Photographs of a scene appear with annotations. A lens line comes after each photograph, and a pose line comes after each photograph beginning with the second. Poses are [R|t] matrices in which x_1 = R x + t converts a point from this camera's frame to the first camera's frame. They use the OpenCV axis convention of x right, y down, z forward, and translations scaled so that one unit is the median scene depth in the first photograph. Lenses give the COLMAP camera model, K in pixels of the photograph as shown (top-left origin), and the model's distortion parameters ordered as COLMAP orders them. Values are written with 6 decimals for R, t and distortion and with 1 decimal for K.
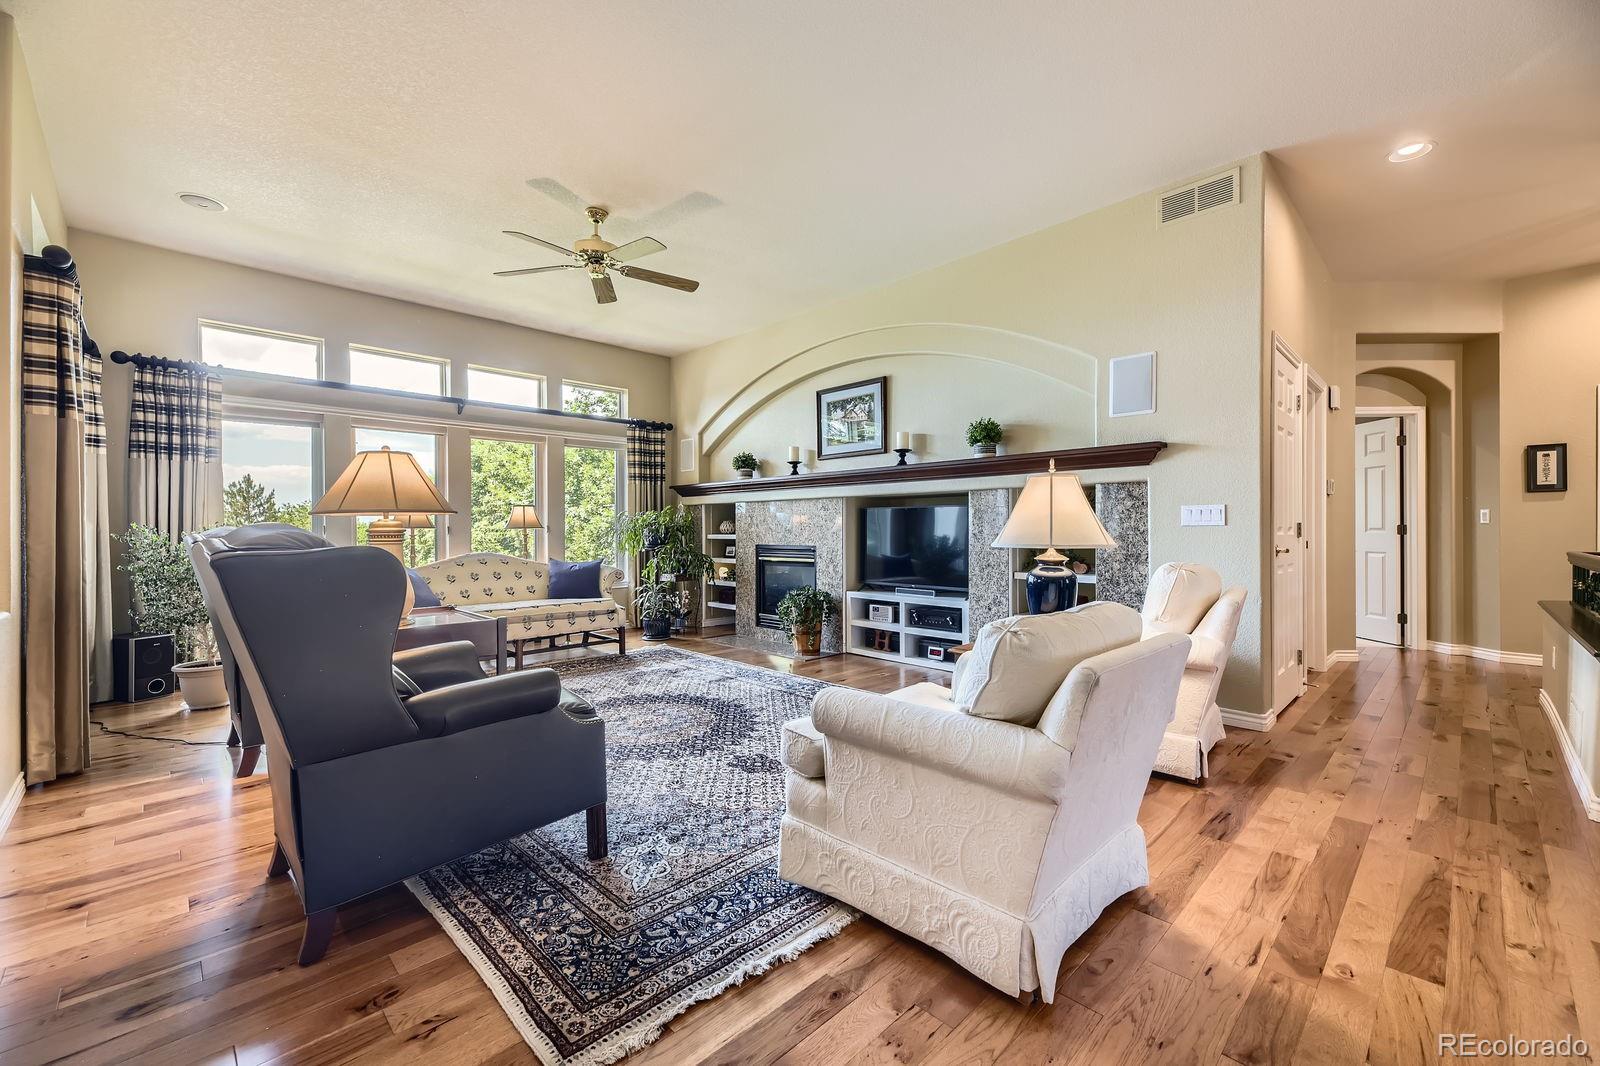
lens RADIAL K [[647.9, 0, 799.9], [0, 647.9, 525.9], [0, 0, 1]] dist [0.015201, -0.003802]
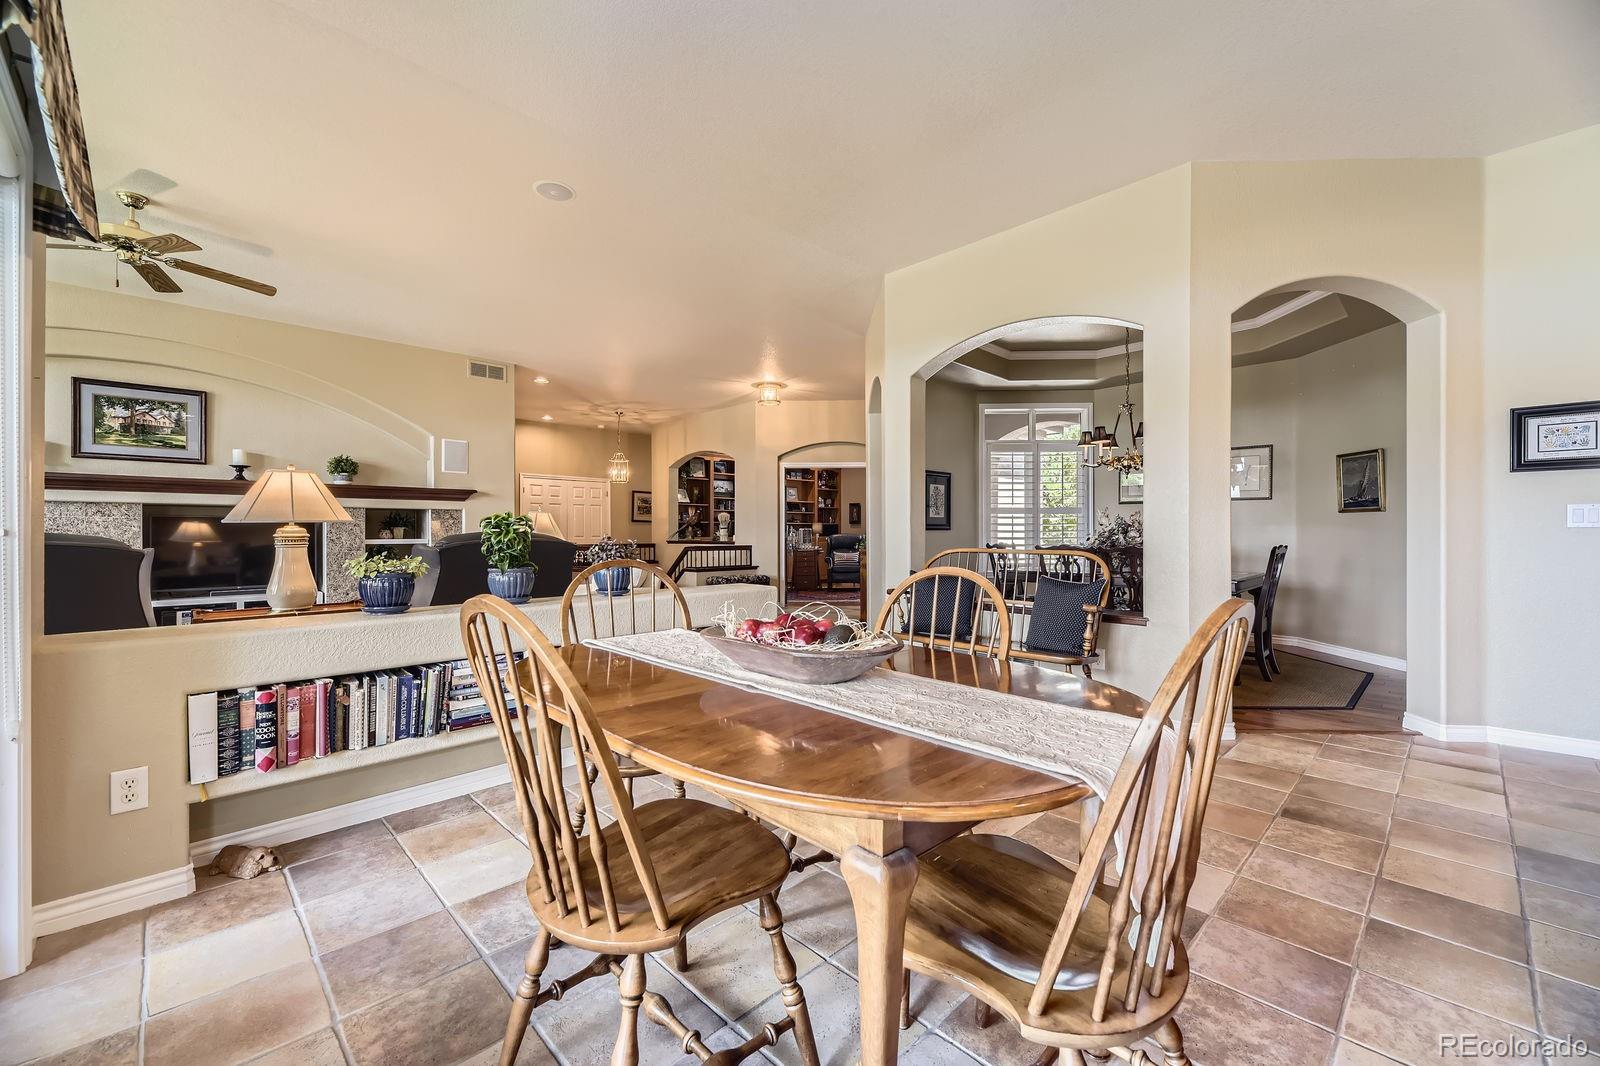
lens RADIAL K [[647.9, 0, 798.2], [0, 647.9, 534.1], [0, 0, 1]] dist [0.015201, -0.003802]
pose [[-0.002665, 0.003188, 0.999991, -0.962404], [-0.001657, 0.999994, -0.003192, 0.003165], [-0.999995, -0.001666, -0.002660, 0.037171]]
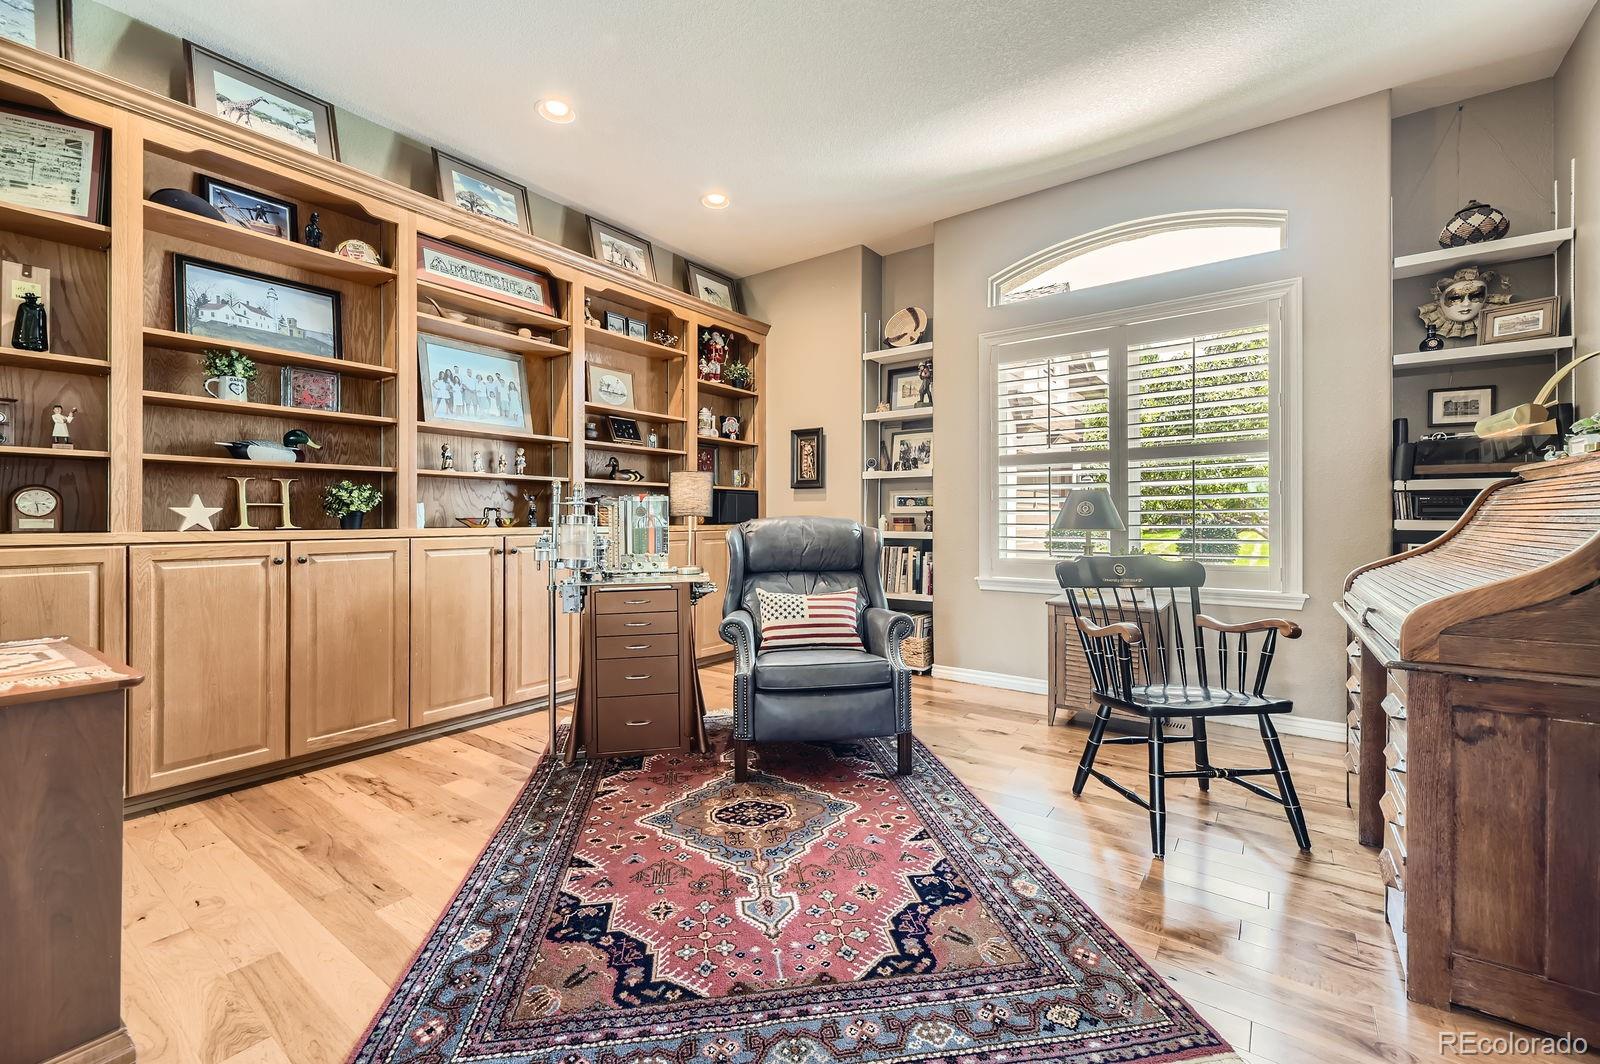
lens RADIAL K [[647.9, 0, 793.6], [0, 647.9, 525.7], [0, 0, 1]] dist [0.015201, -0.003802]
pose [[-0.159878, -0.005379, 0.987122, 0.801204], [-0.002672, 0.999984, 0.005017, -0.000265], [-0.987133, -0.001836, -0.159890, -0.037911]]
